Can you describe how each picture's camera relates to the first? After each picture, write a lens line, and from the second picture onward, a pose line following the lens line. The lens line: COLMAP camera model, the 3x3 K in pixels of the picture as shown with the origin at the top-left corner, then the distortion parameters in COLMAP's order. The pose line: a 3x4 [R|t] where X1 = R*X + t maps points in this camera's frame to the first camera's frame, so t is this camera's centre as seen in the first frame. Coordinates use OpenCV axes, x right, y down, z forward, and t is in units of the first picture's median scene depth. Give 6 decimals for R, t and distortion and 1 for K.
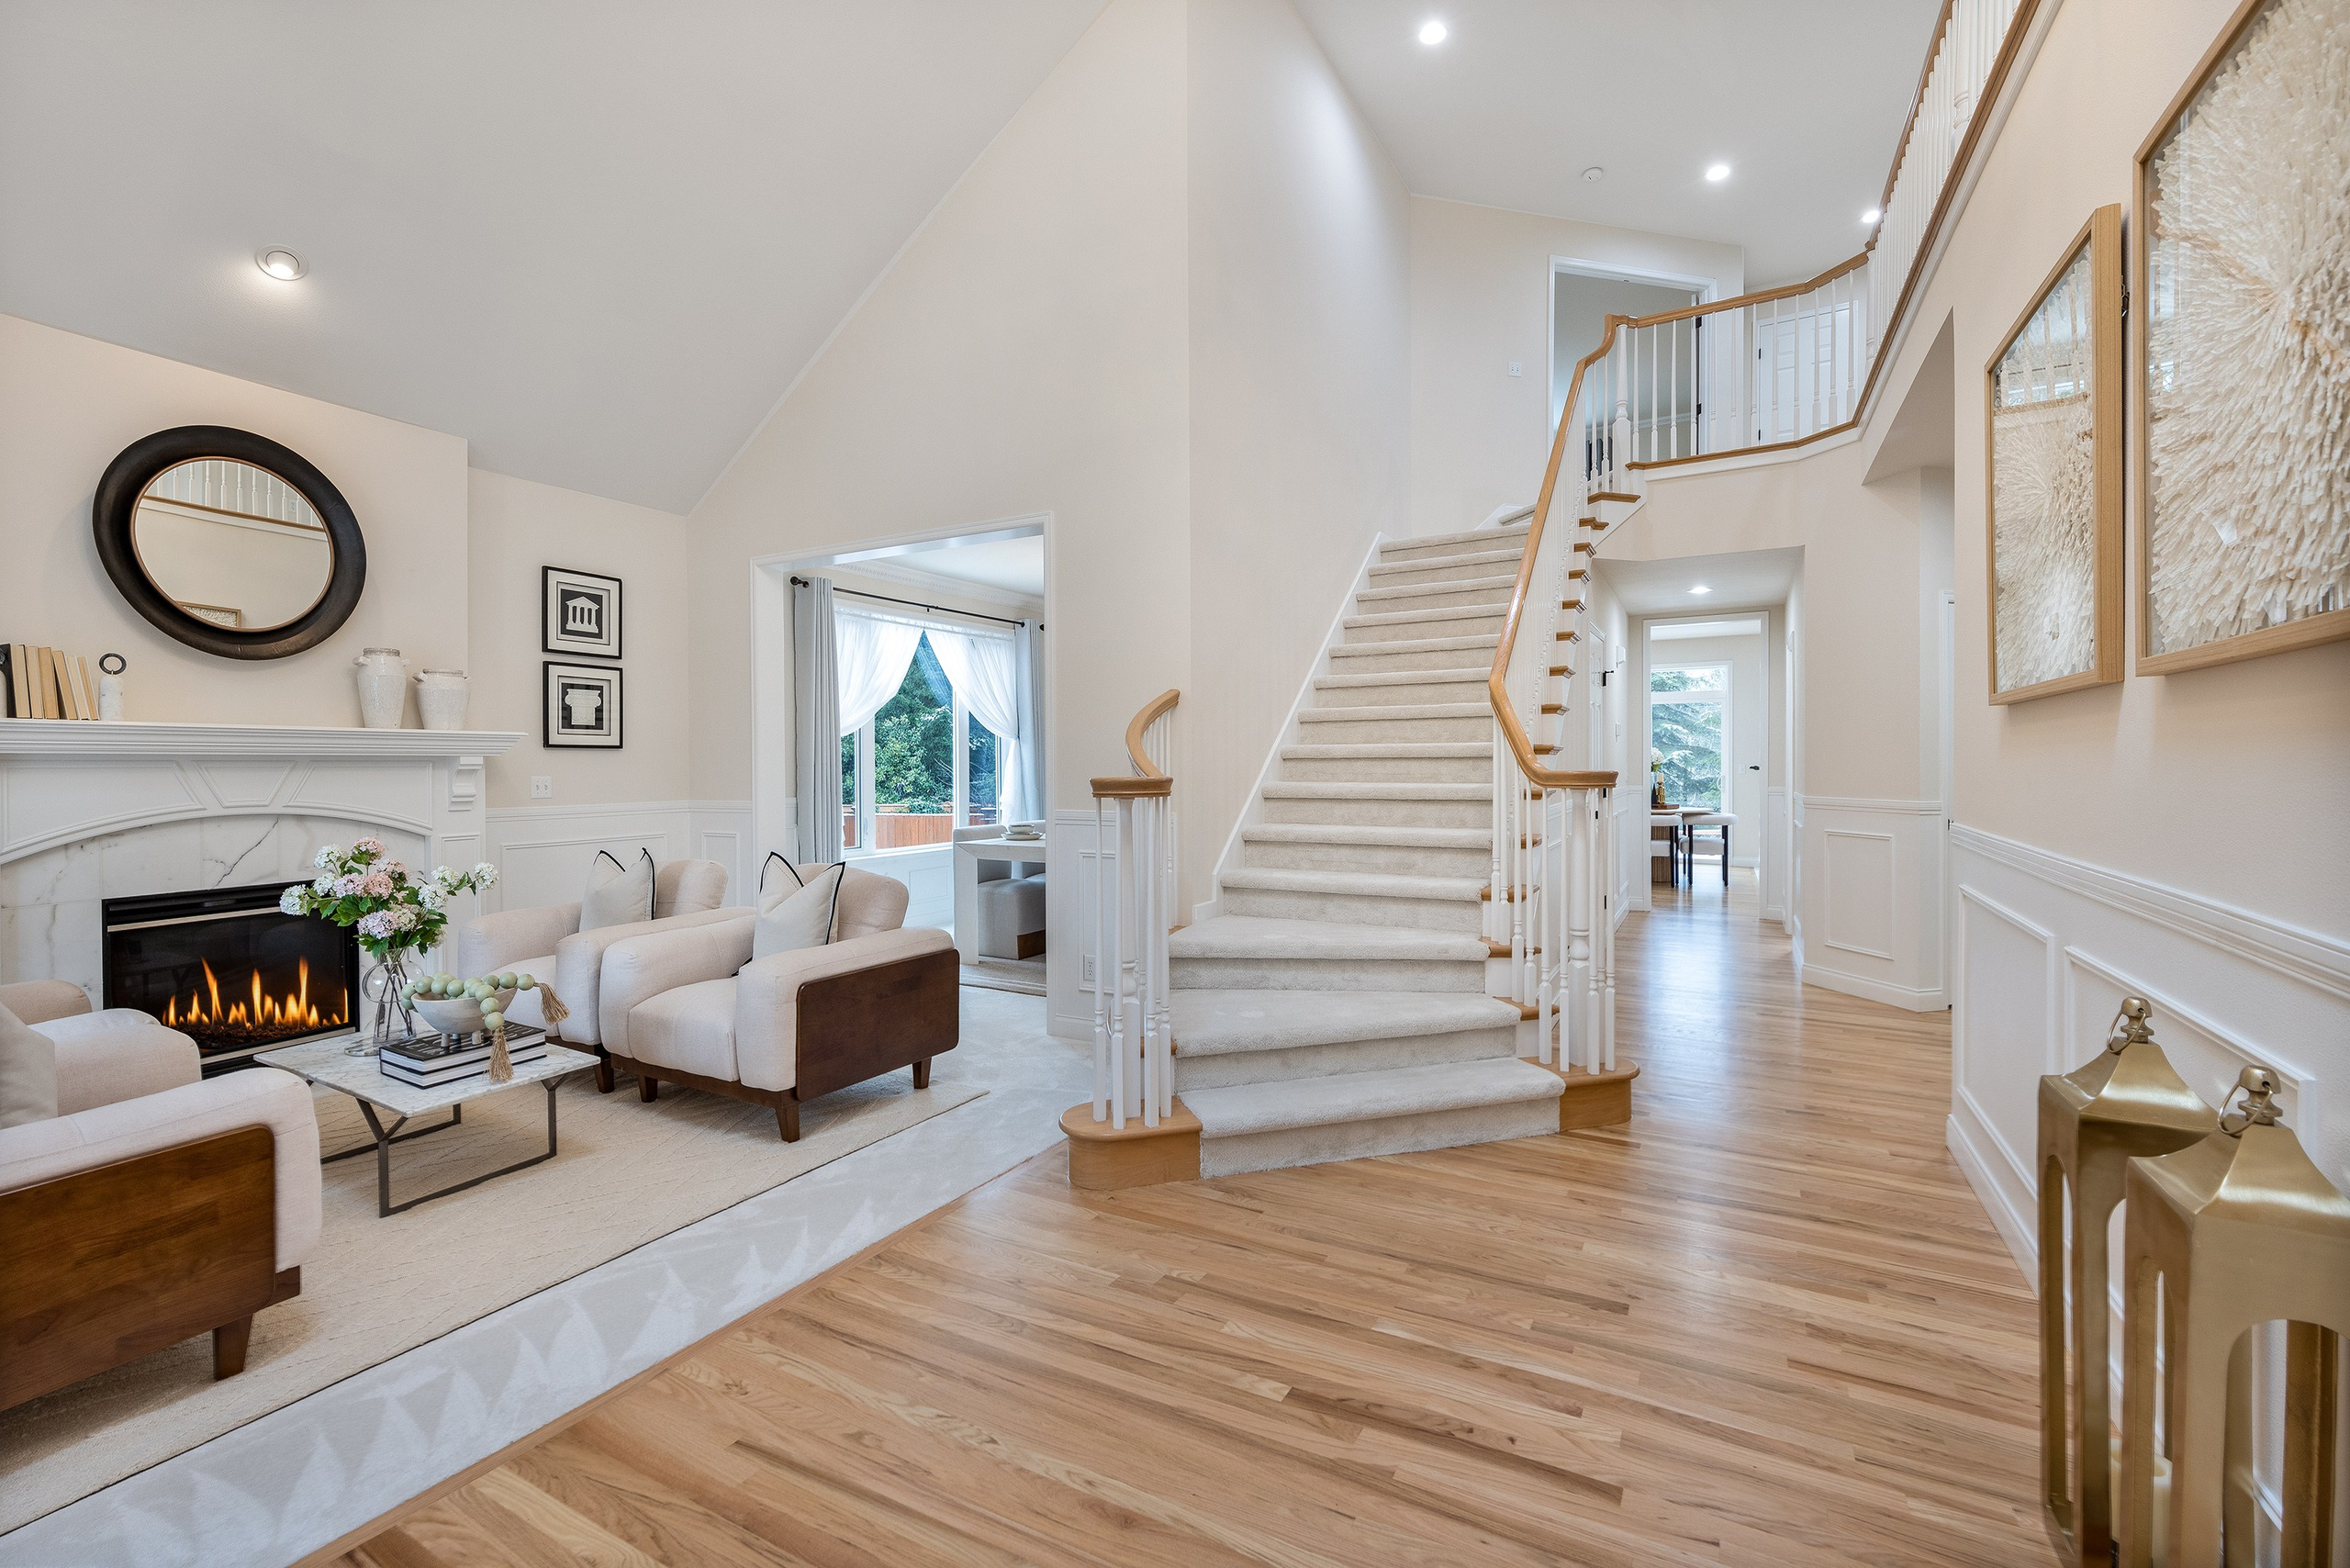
lens RADIAL K [[988.7, 0, 1184.4], [0, 988.7, 770.5], [0, 0, 1]] dist [-0.000540, 0.001044]
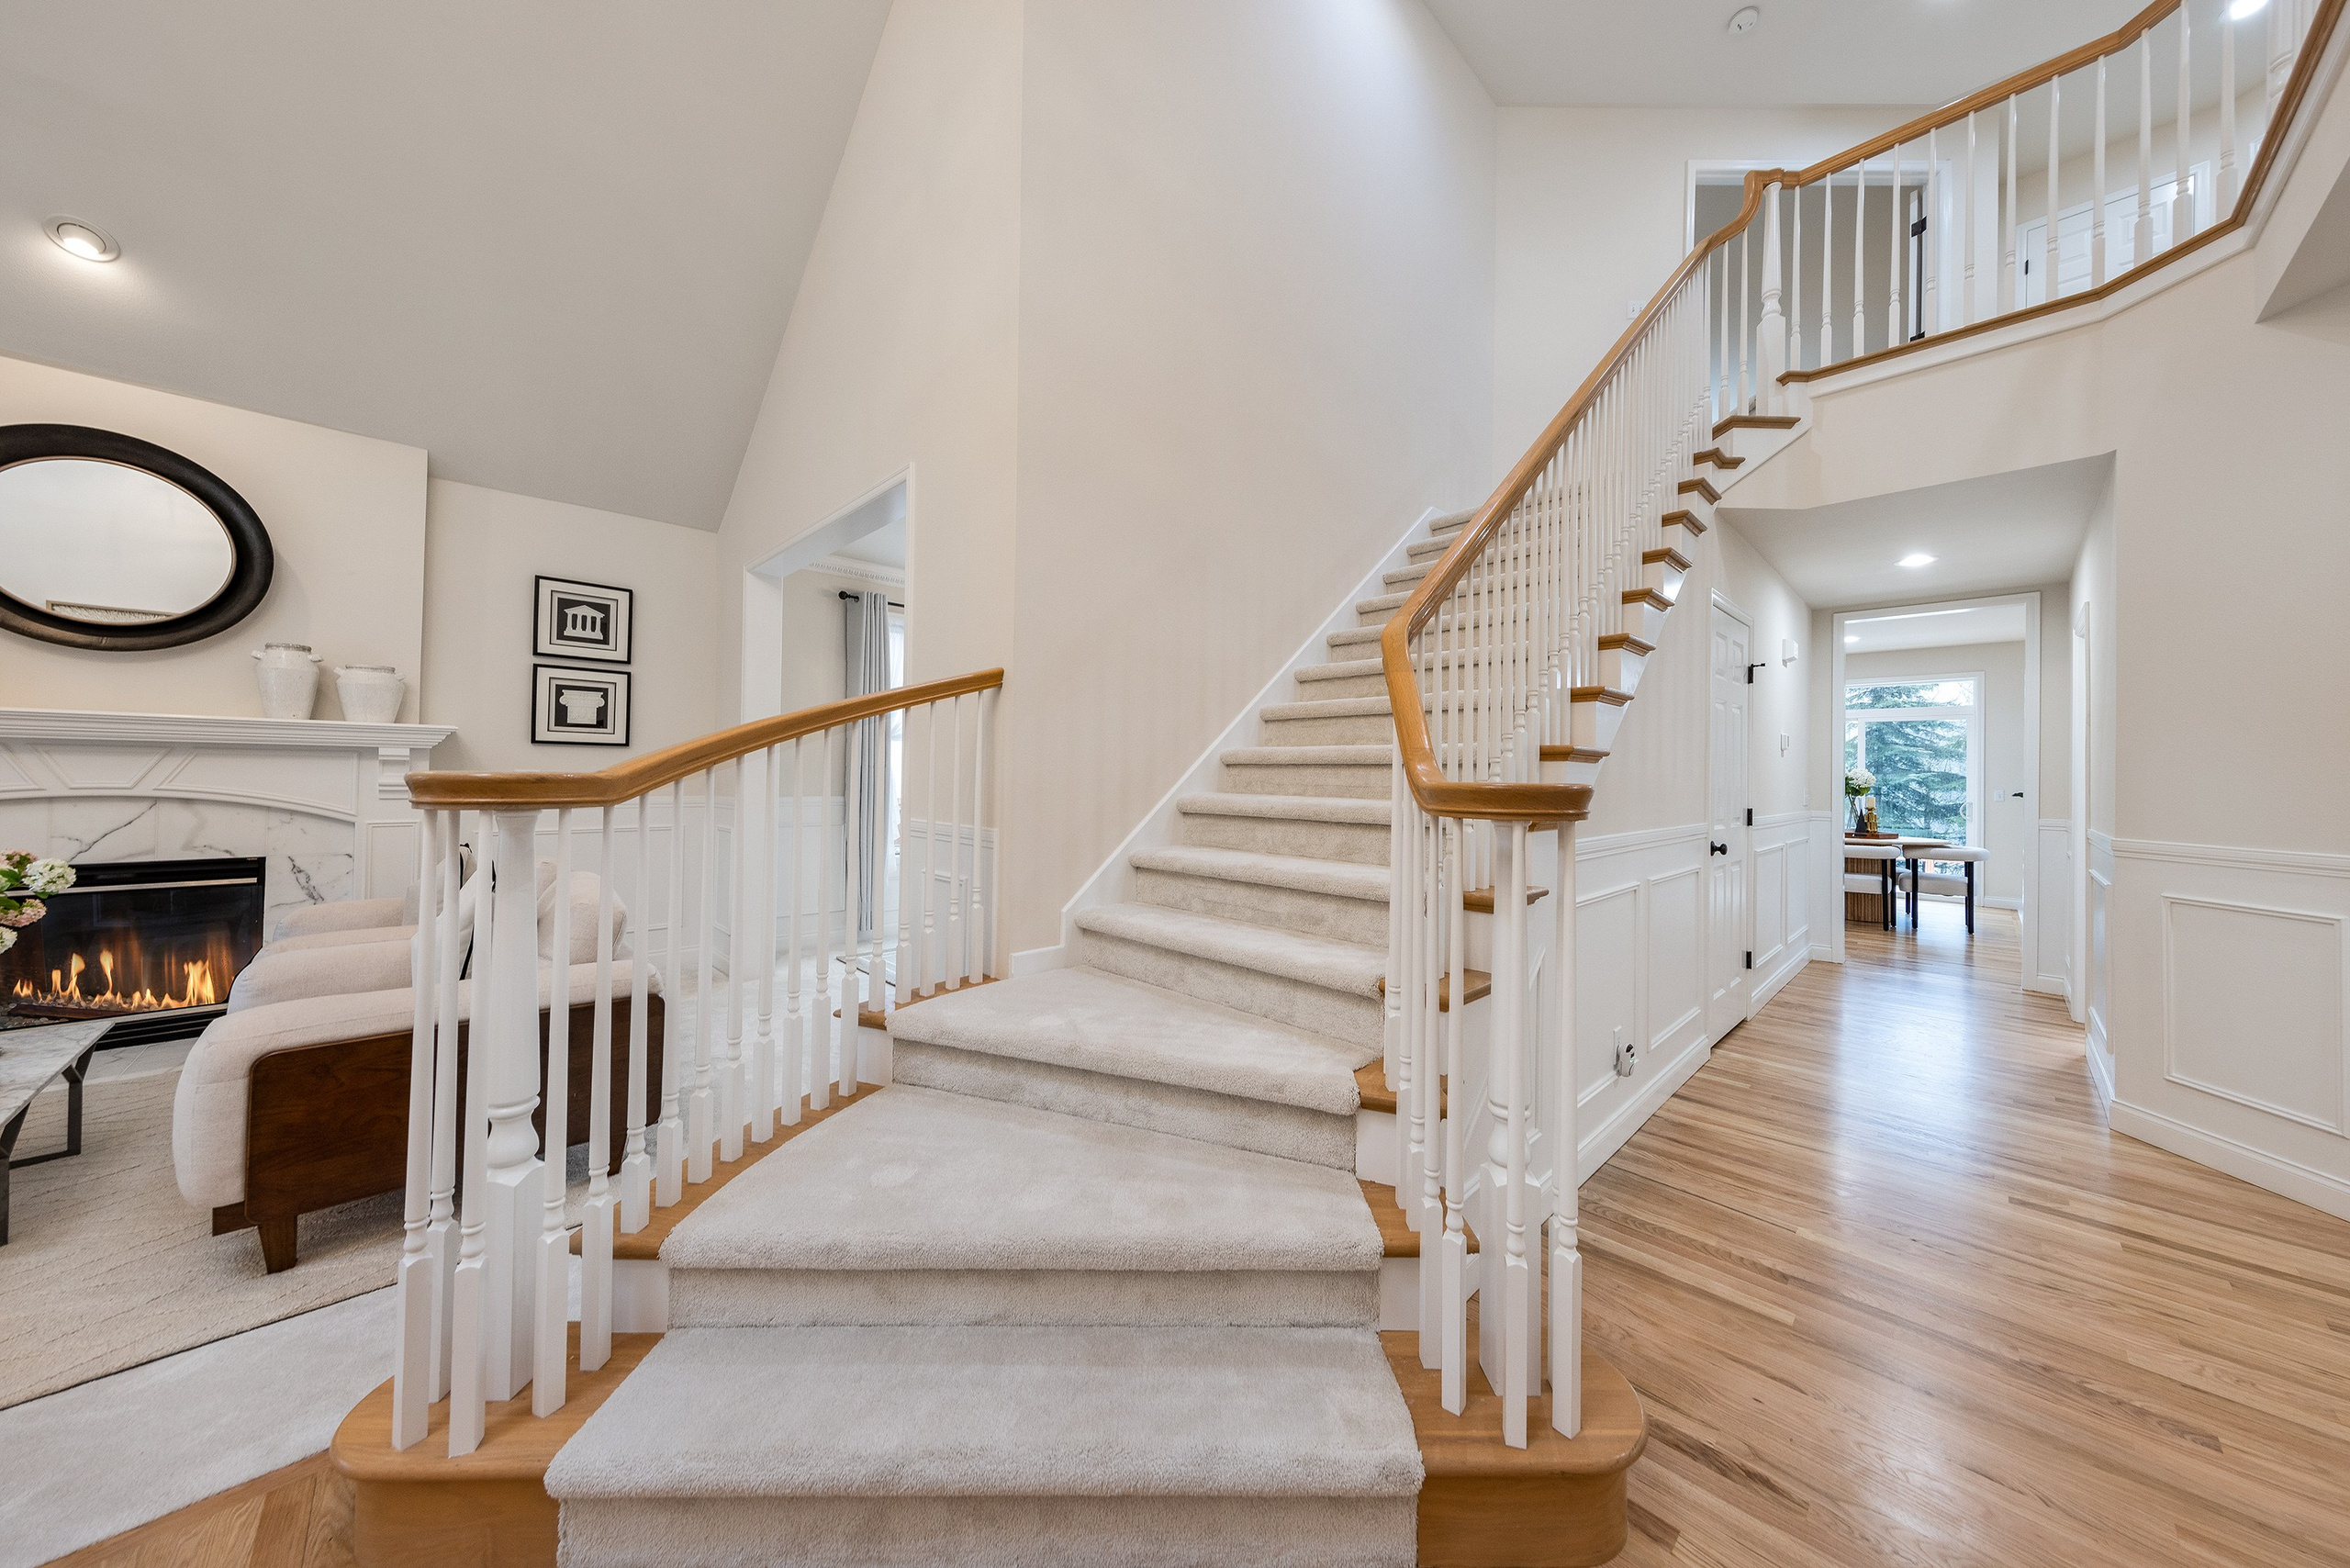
lens RADIAL K [[789.0, 0, 1140.5], [0, 789.0, 757.8], [0, 0, 1]] dist [0.002636, -0.000368]
pose [[0.947015, 0.011190, -0.320994, 0.247426], [-0.020770, 0.999435, -0.026438, 0.001004], [0.320517, 0.031704, 0.946712, 0.385681]]
